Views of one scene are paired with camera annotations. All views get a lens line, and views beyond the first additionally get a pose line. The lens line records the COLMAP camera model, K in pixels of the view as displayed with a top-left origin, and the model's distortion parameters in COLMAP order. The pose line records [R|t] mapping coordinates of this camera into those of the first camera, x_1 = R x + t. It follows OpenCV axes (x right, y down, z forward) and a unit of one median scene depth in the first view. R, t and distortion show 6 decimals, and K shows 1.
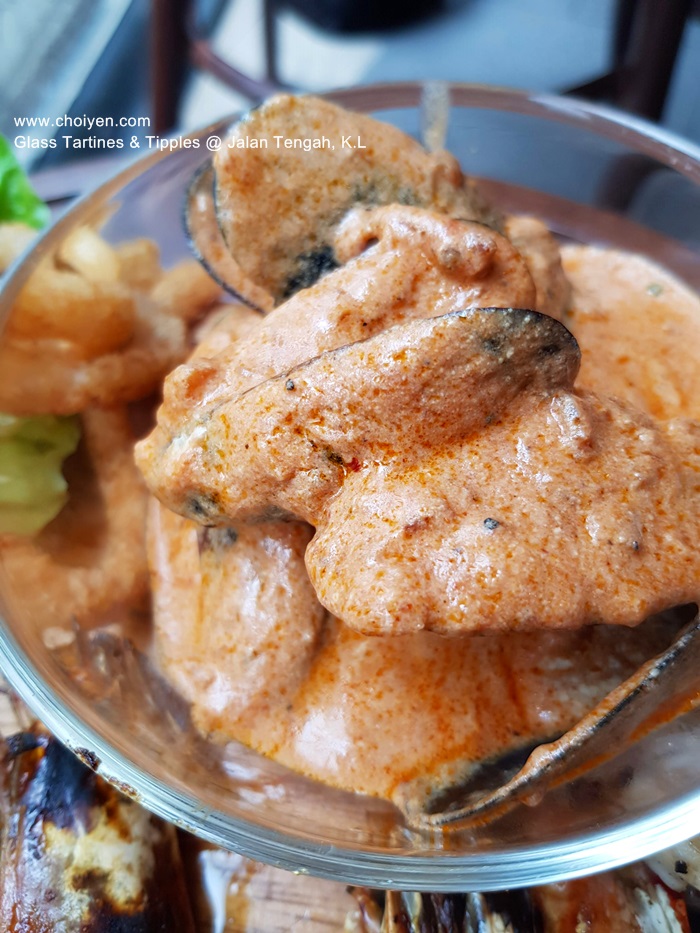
lens RADIAL K [[832.2, 0, 350.0], [0, 832.2, 466.5], [0, 0, 1]] dist [-0.000408, 1.067306]
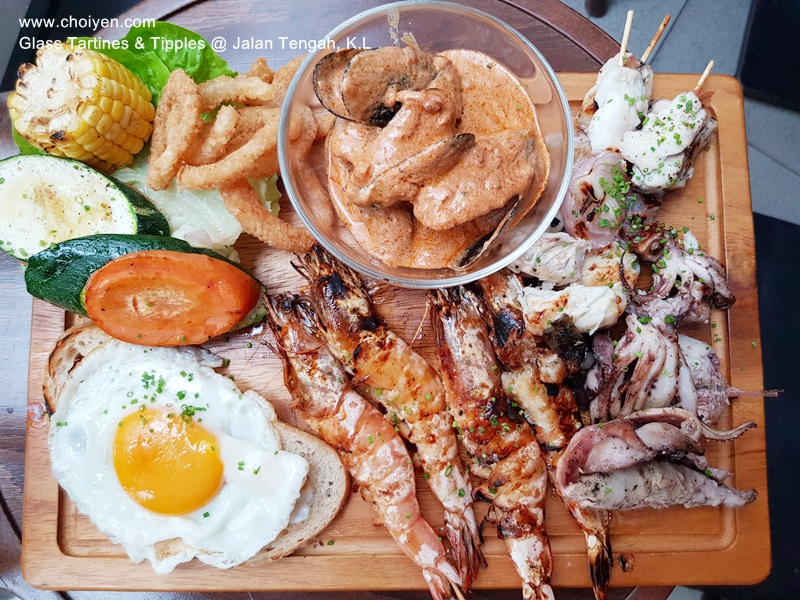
lens RADIAL K [[599.2, 0, 400.0], [0, 599.2, 300.0], [0, 0, 1]] dist [-0.004226, -0.002117]
pose [[0.951713, -0.299525, 0.067280, -0.396156], [0.246515, 0.876269, 0.413984, -0.645546], [-0.182953, -0.377409, 0.907794, -1.460612]]
